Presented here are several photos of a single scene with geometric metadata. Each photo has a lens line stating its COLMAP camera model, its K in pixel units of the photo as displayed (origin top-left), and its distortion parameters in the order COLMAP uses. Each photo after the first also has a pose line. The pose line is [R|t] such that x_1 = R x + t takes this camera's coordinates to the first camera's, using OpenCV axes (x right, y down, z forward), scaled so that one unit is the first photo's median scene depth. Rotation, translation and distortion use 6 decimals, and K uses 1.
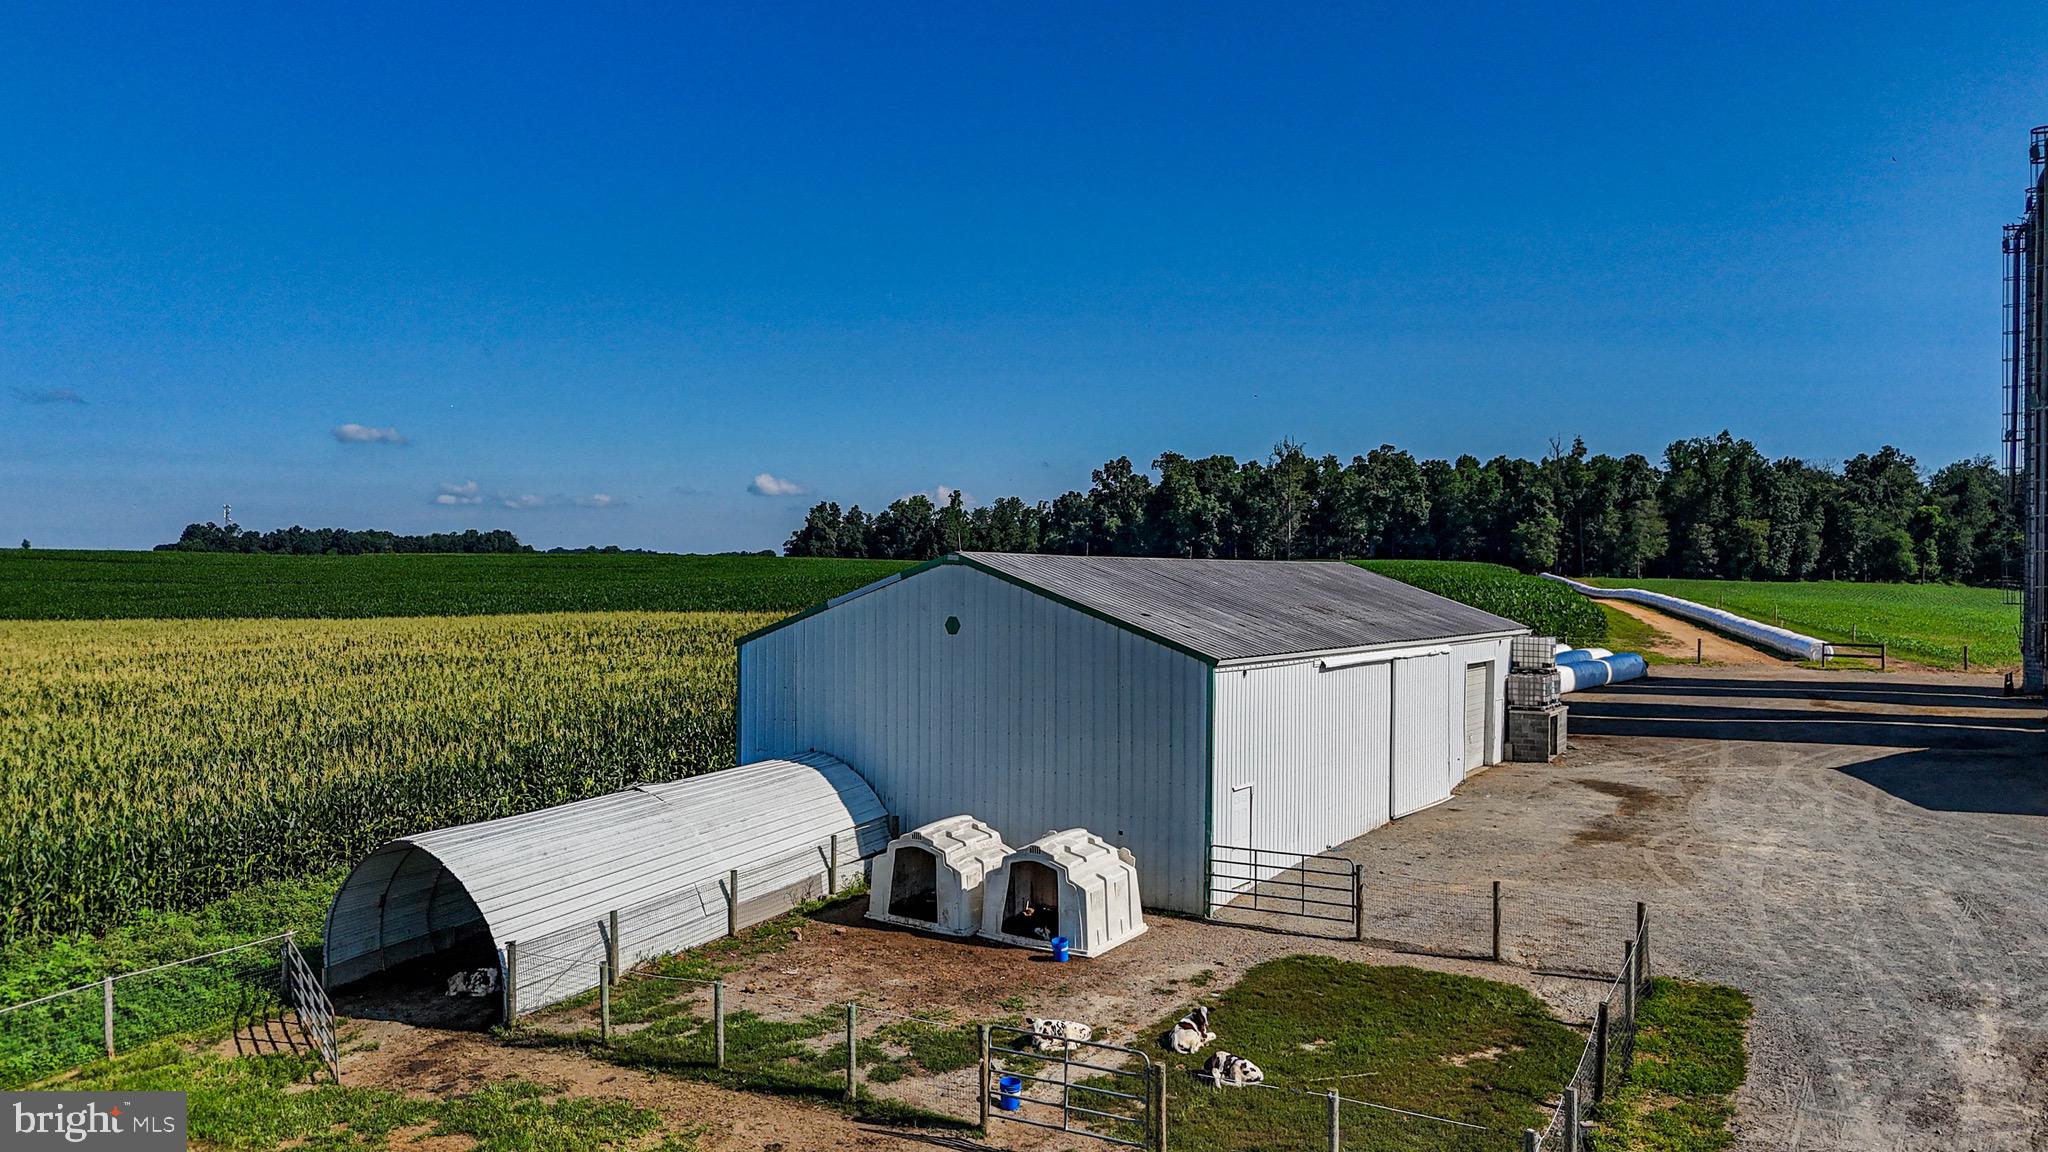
lens RADIAL K [[1512.4, 0, 1029.1], [0, 1512.4, 581.8], [0, 0, 1]] dist [0.072461, -0.065532]
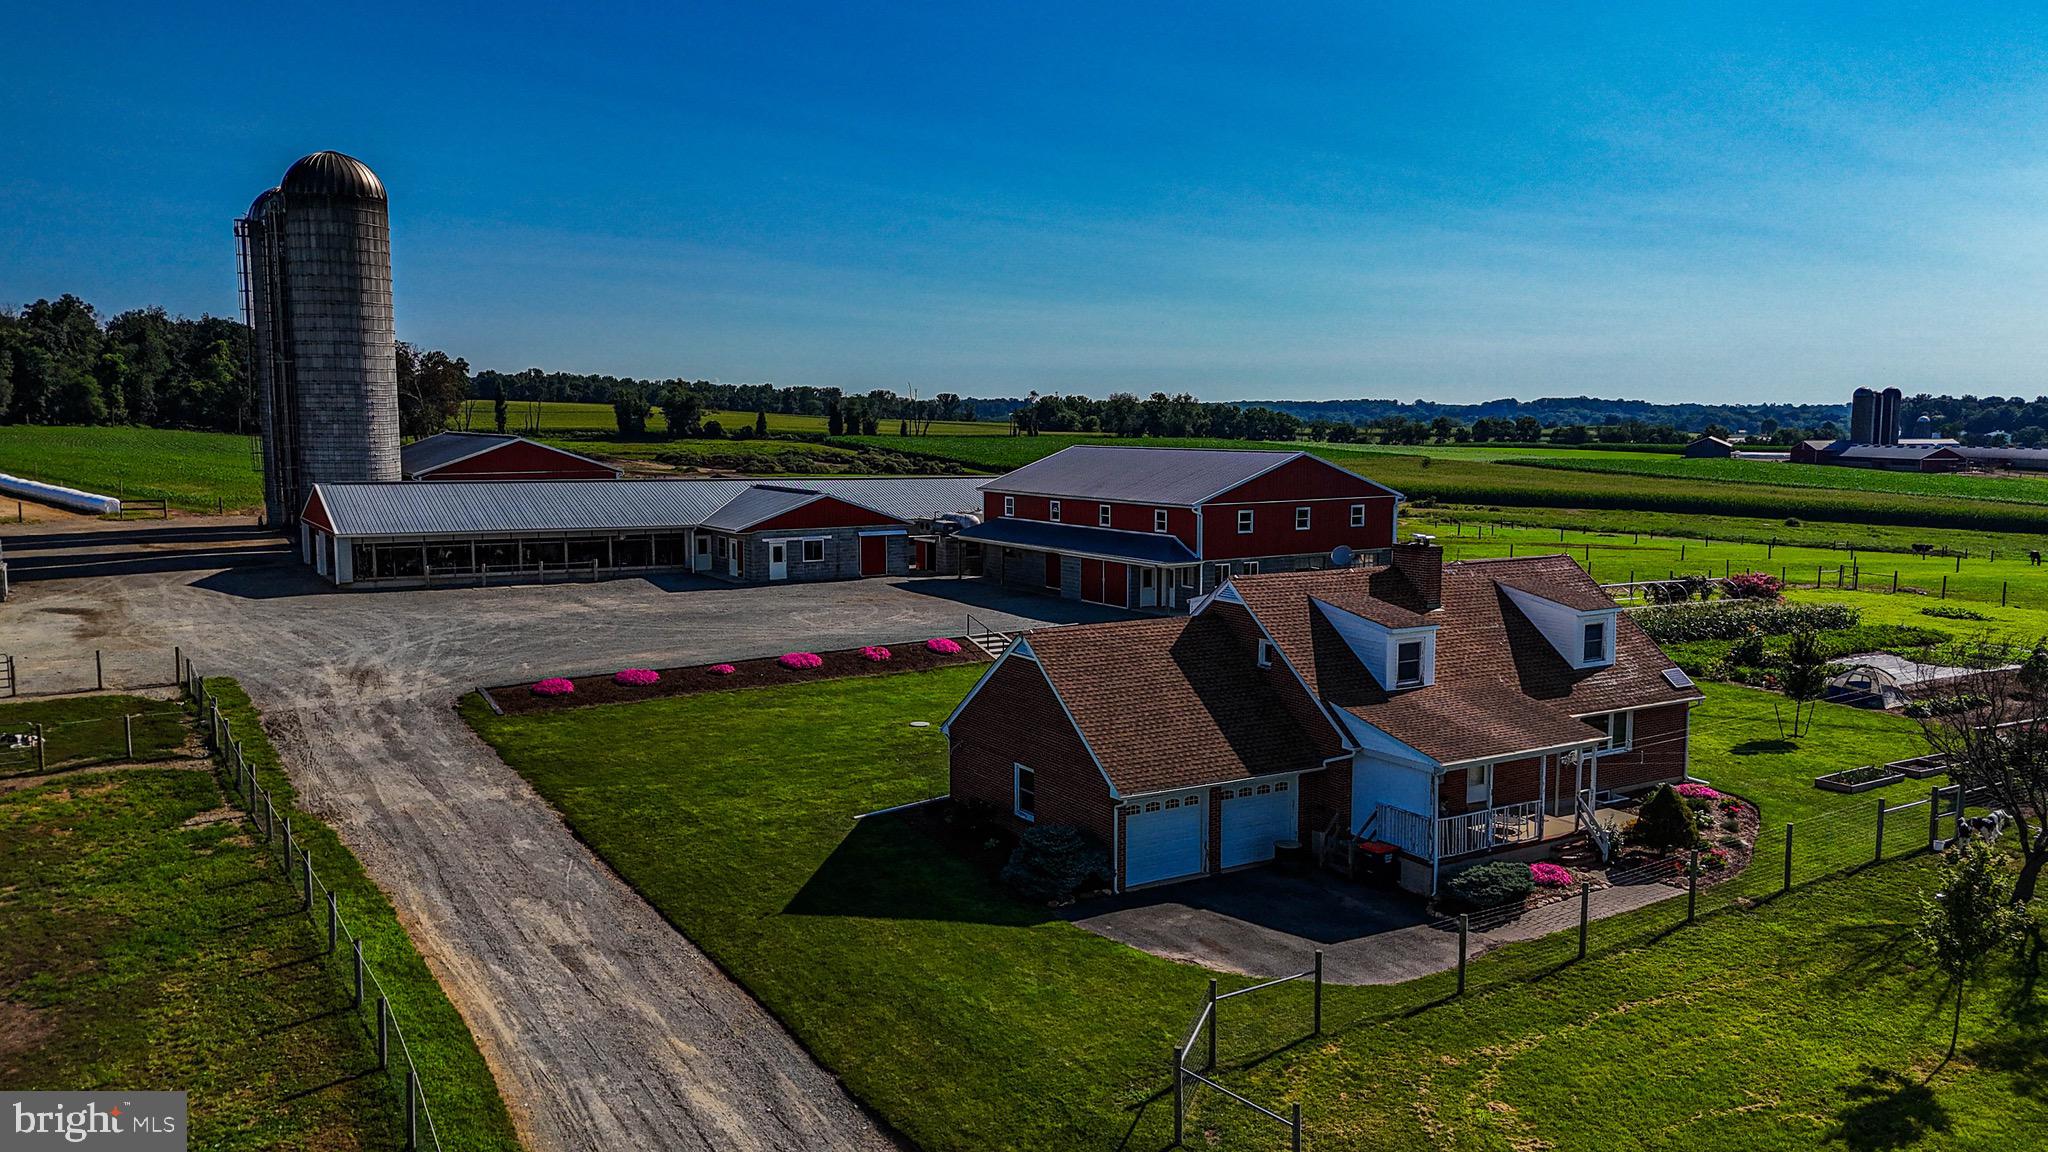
lens RADIAL K [[1512.4, 0, 1027.7], [0, 1512.4, 576.5], [0, 0, 1]] dist [0.072461, -0.065532]
pose [[0.474861, -0.102287, 0.874096, -0.070496], [0.008629, 0.993716, 0.111597, -0.009193], [-0.880018, -0.045451, 0.472760, -0.082514]]
